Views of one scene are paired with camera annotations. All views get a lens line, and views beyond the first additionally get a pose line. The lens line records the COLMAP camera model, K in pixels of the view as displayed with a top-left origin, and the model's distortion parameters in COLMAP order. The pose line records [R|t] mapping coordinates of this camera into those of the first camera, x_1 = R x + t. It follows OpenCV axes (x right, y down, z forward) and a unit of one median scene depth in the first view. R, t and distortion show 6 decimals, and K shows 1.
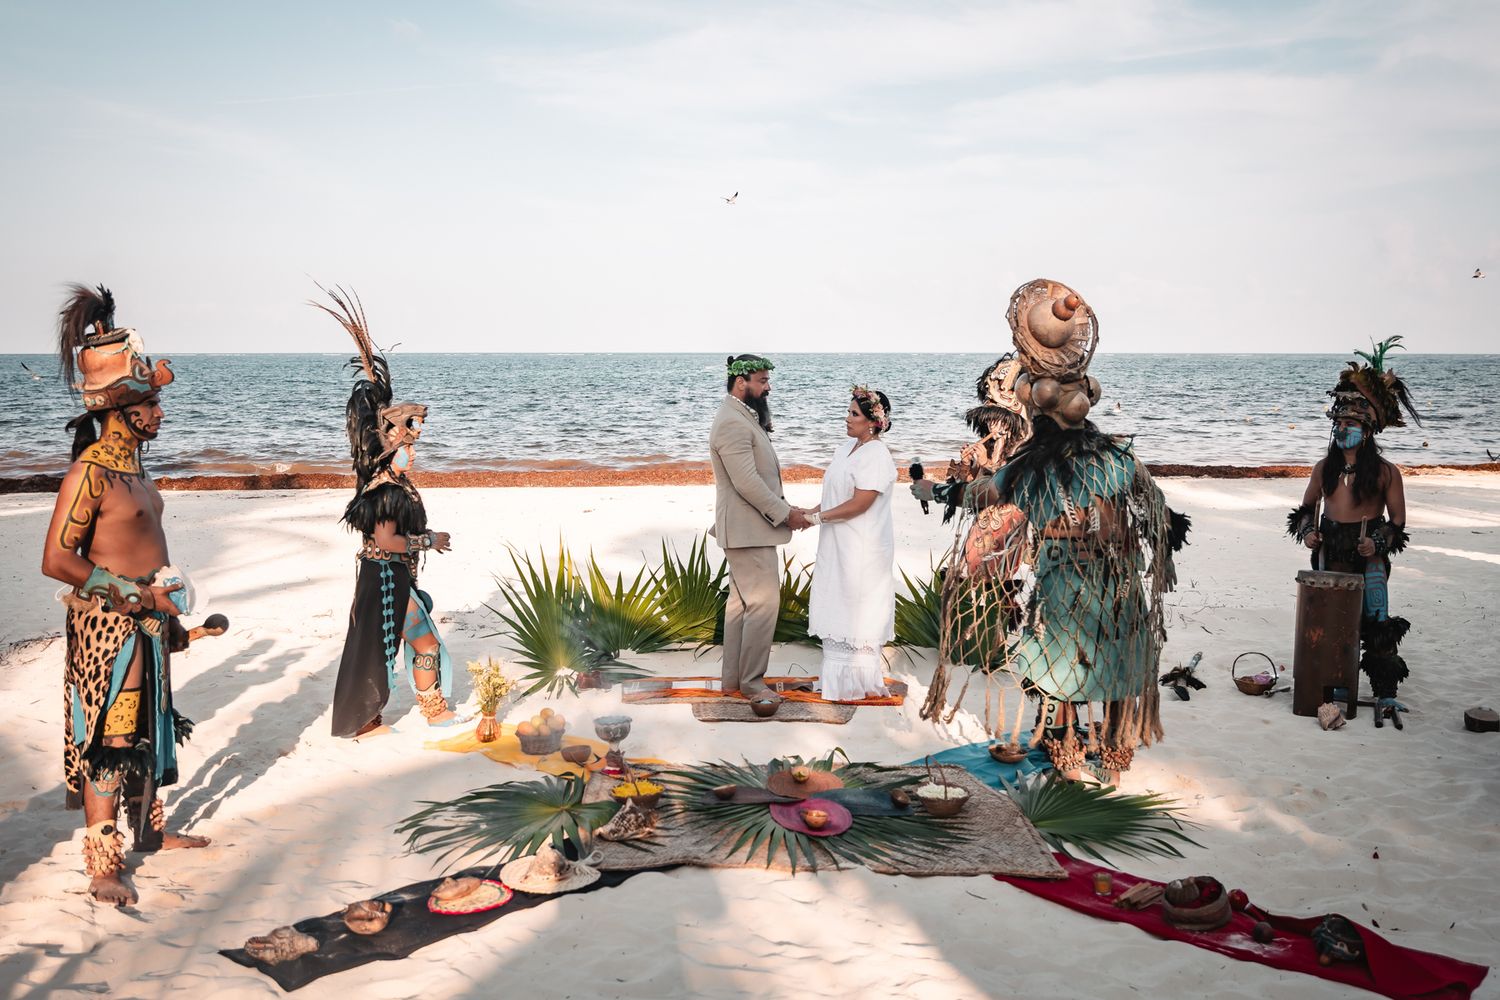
lens RADIAL K [[1303.1, 0, 739.7], [0, 1303.1, 494.1], [0, 0, 1]] dist [-0.032400, 0.020835]
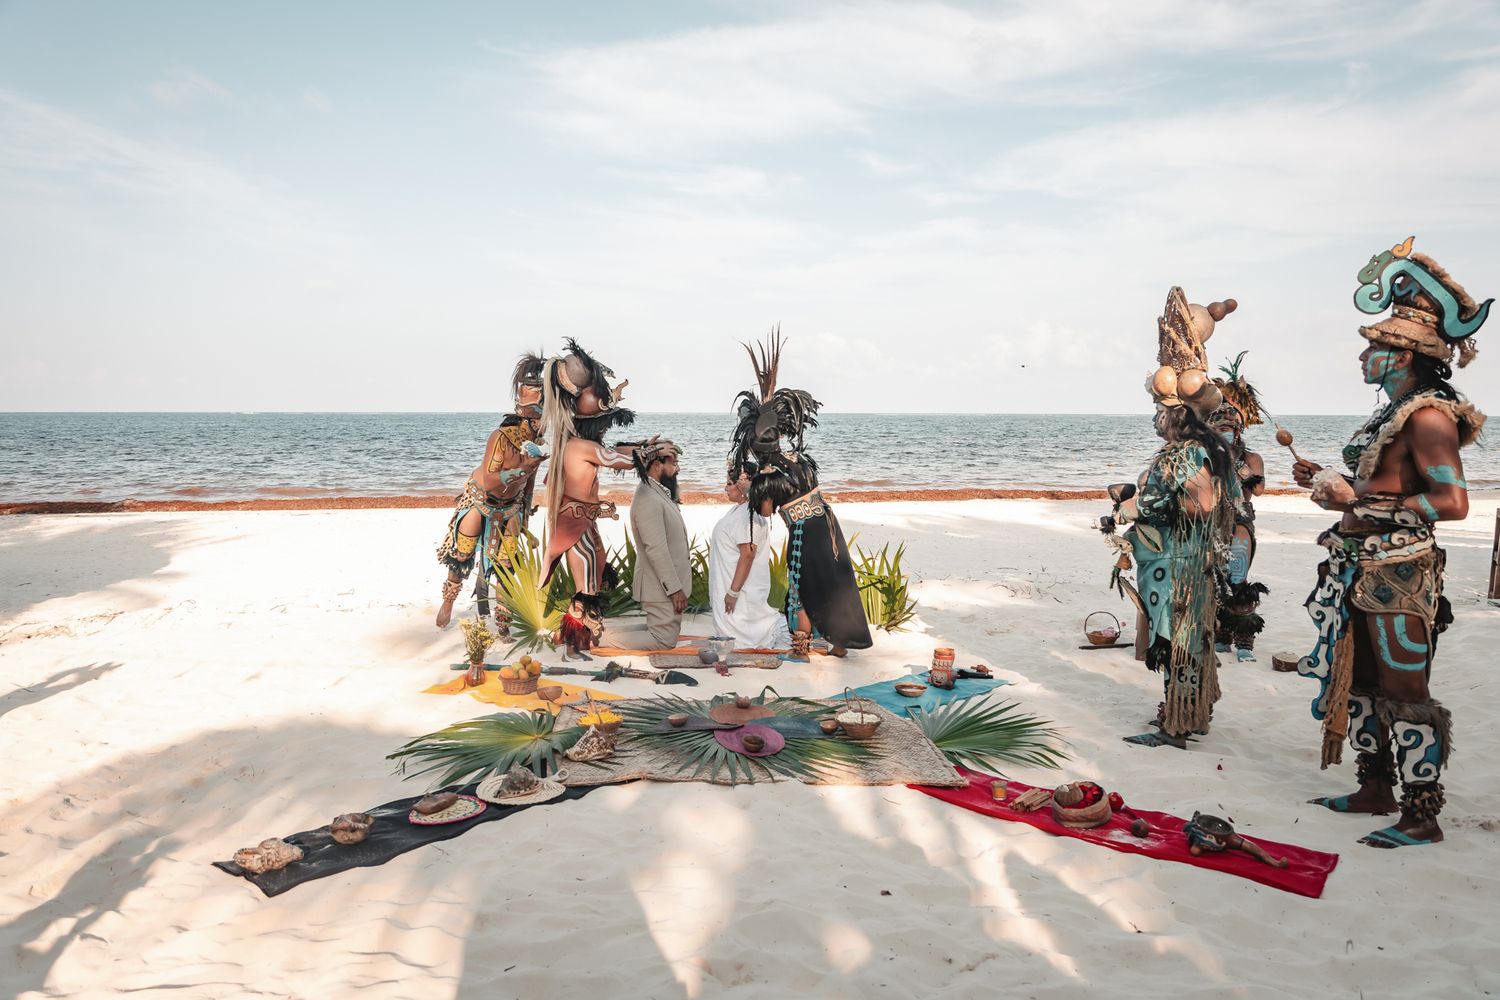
lens RADIAL K [[986.4, 0, 738.9], [0, 986.4, 511.9], [0, 0, 1]] dist [-0.004116, 0.002205]
pose [[0.998714, -0.003218, 0.050599, 0.001633], [0.003627, 0.999962, -0.007983, 0.050473], [-0.050571, 0.008156, 0.998687, 0.110856]]
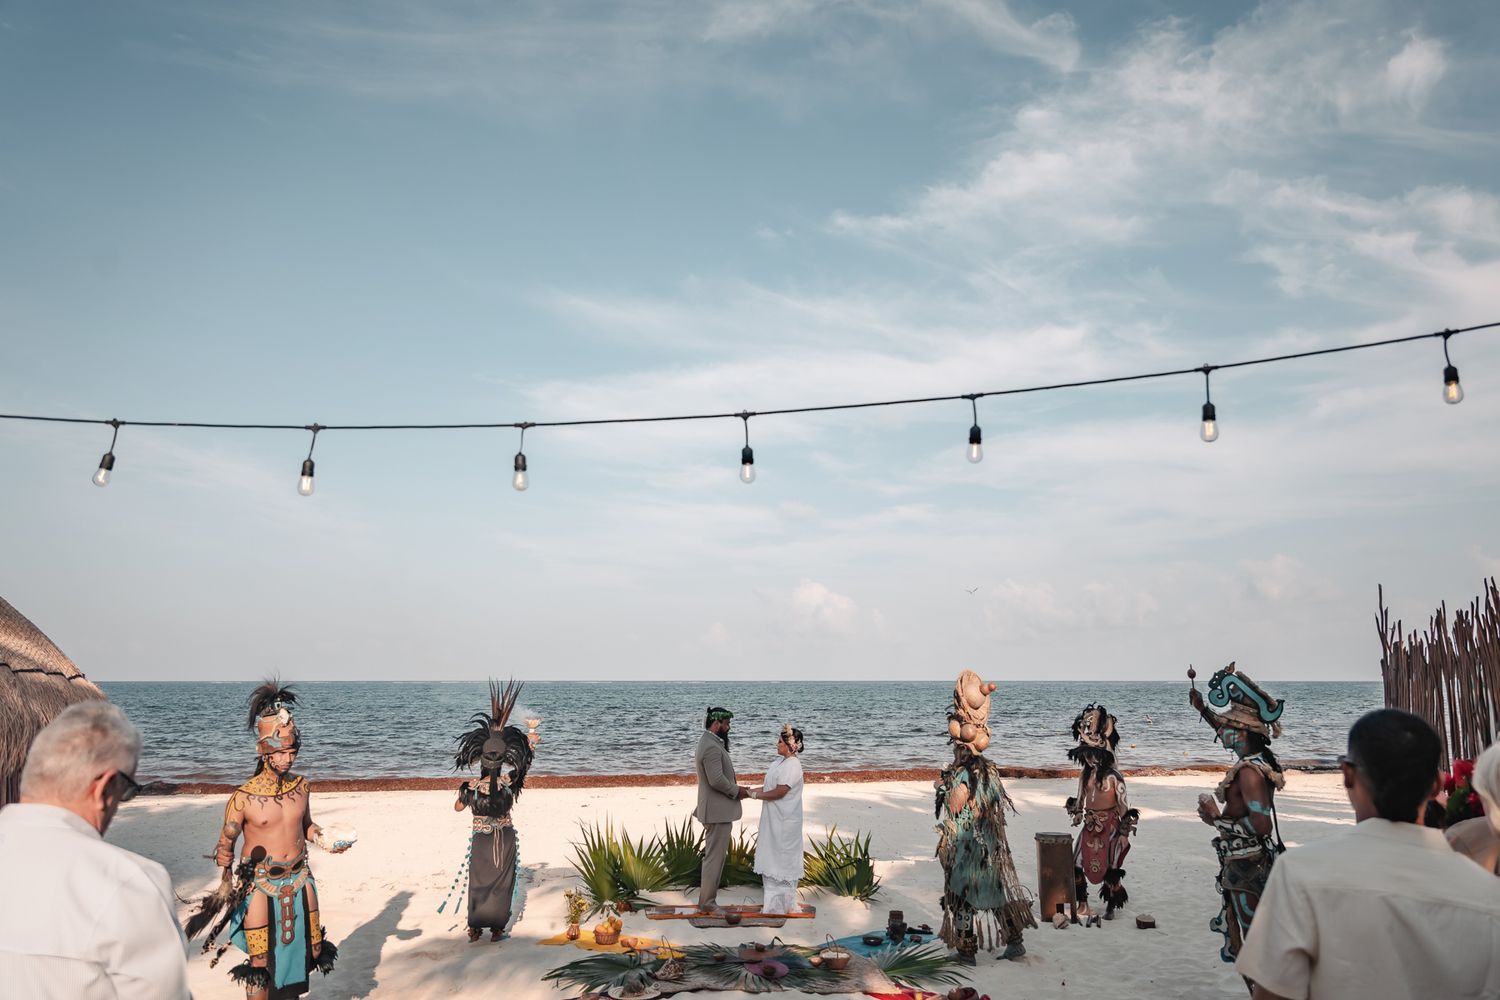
lens RADIAL K [[986.4, 0, 747.2], [0, 986.4, 494.4], [0, 0, 1]] dist [-0.004116, 0.002205]
pose [[0.997794, 0.013024, 0.065092, -0.073578], [0.006477, 0.956784, -0.290728, 0.009299], [-0.066066, 0.290508, 0.954589, -0.549633]]
